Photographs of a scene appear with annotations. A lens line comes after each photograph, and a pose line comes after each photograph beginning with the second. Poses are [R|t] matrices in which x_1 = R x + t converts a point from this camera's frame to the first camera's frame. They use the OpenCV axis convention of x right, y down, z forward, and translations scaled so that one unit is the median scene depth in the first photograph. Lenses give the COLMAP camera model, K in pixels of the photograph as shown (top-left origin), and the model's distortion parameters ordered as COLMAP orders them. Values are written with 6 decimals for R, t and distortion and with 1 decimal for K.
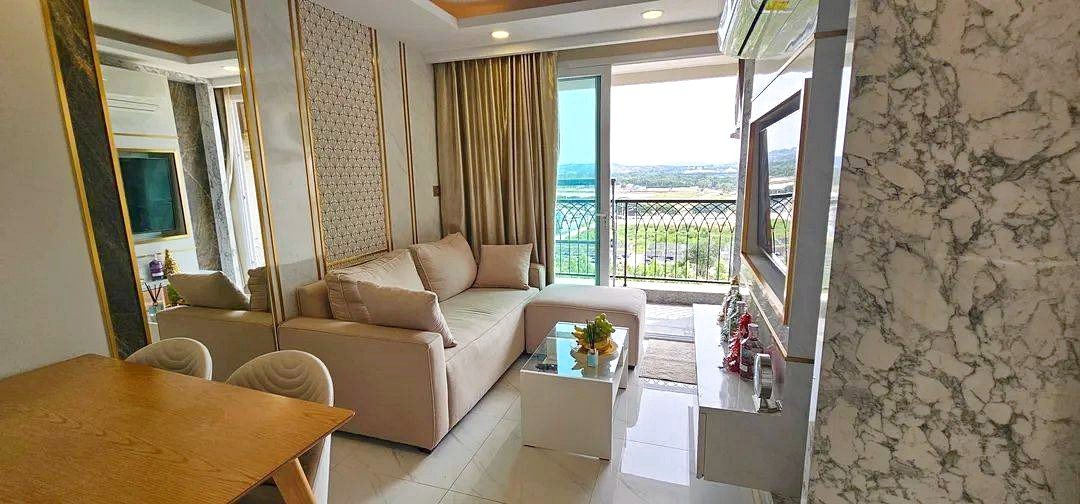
lens RADIAL K [[440.5, 0, 540.0], [0, 440.5, 252.0], [0, 0, 1]] dist [-0.000897, -0.000055]
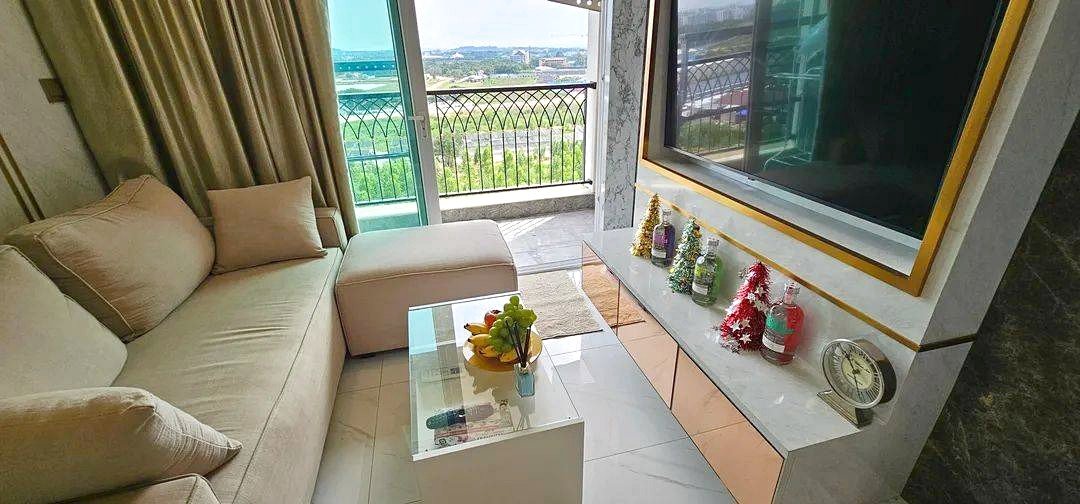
lens RADIAL K [[440.5, 0, 540.0], [0, 440.5, 252.0], [0, 0, 1]] dist [-0.000897, -0.000055]
pose [[0.848111, -0.224735, 0.479794, -0.065152], [0.107791, 0.959832, 0.259046, -0.044286], [-0.518738, -0.167982, 0.838268, 0.333170]]
